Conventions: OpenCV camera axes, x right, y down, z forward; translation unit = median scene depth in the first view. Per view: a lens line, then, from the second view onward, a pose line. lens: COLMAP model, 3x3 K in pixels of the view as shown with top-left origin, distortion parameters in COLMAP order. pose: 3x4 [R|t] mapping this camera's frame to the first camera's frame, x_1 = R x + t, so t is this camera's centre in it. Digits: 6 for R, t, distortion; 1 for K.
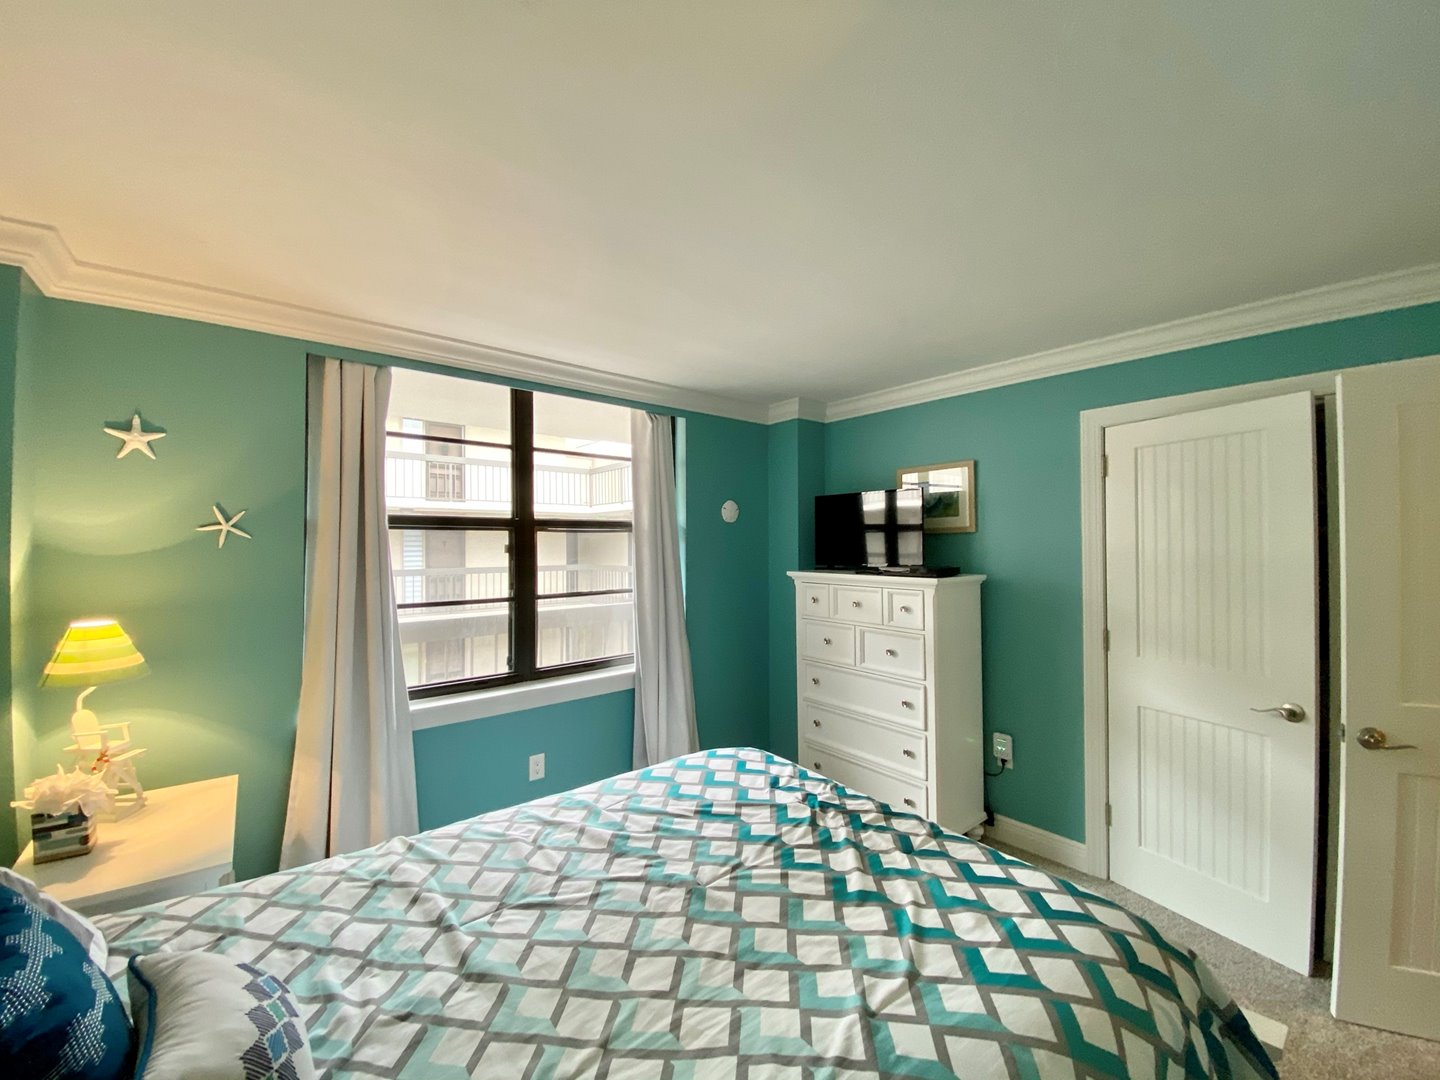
lens RADIAL K [[577.1, 0, 716.1], [0, 577.1, 540.2], [0, 0, 1]] dist [0.021462, -0.021626]
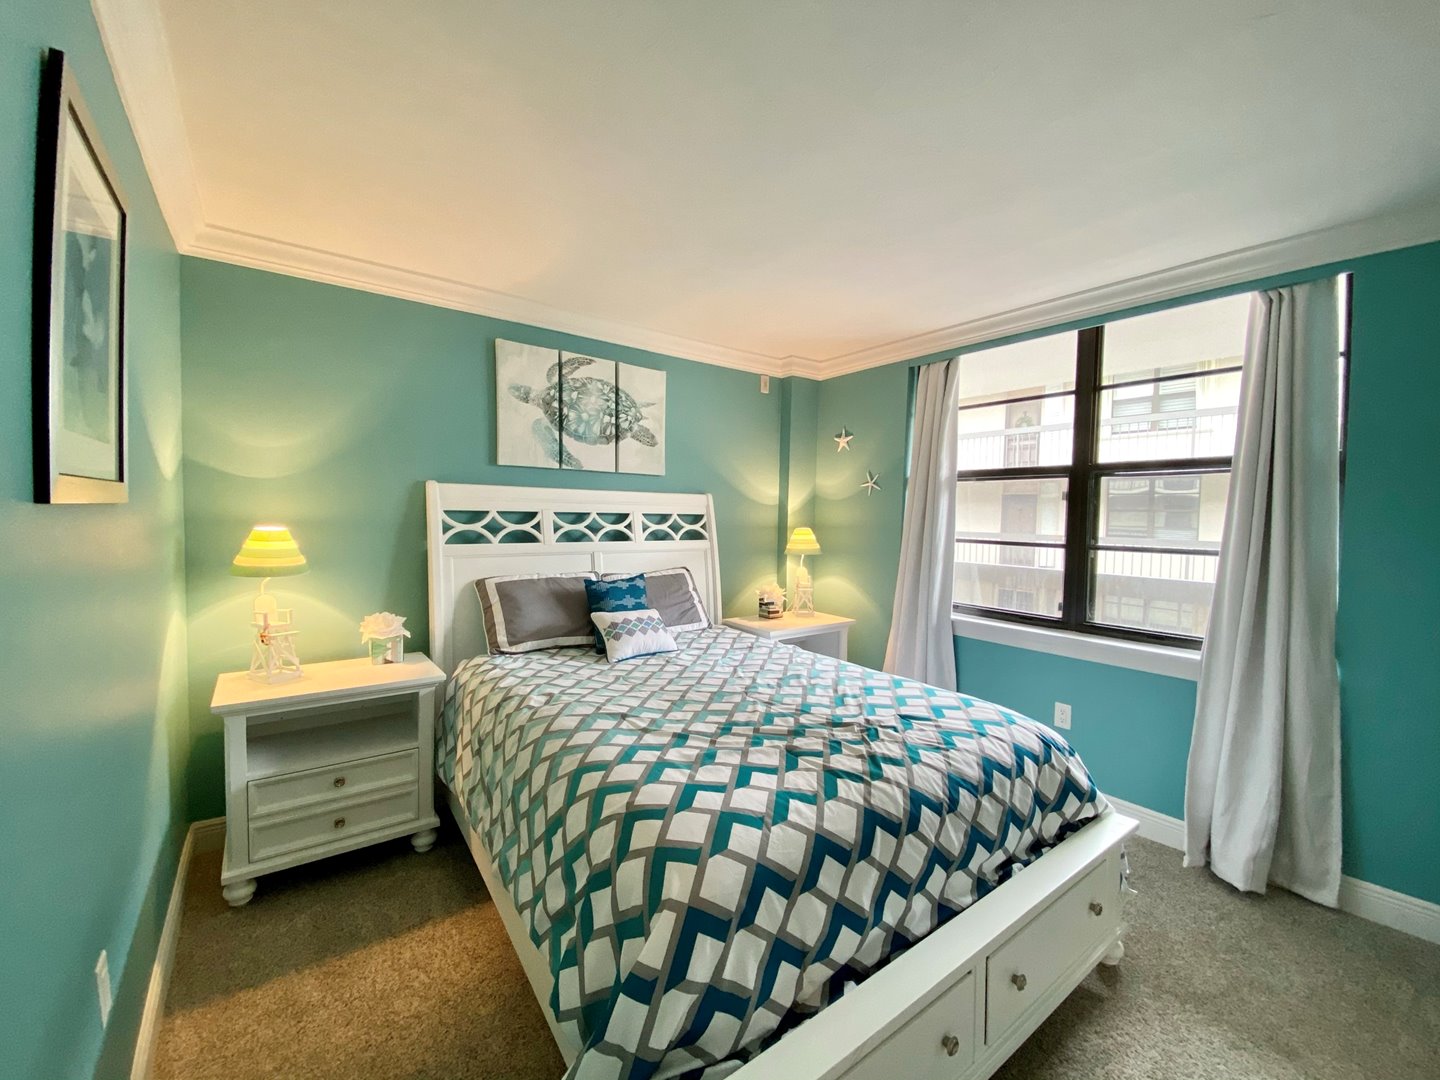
lens RADIAL K [[577.1, 0, 716.1], [0, 577.1, 540.2], [0, 0, 1]] dist [0.021462, -0.021626]
pose [[-0.056545, 0.048522, -0.997220, 0.873805], [-0.009079, 0.998752, 0.049111, 0.061970], [0.998359, 0.011831, -0.056034, 0.581993]]
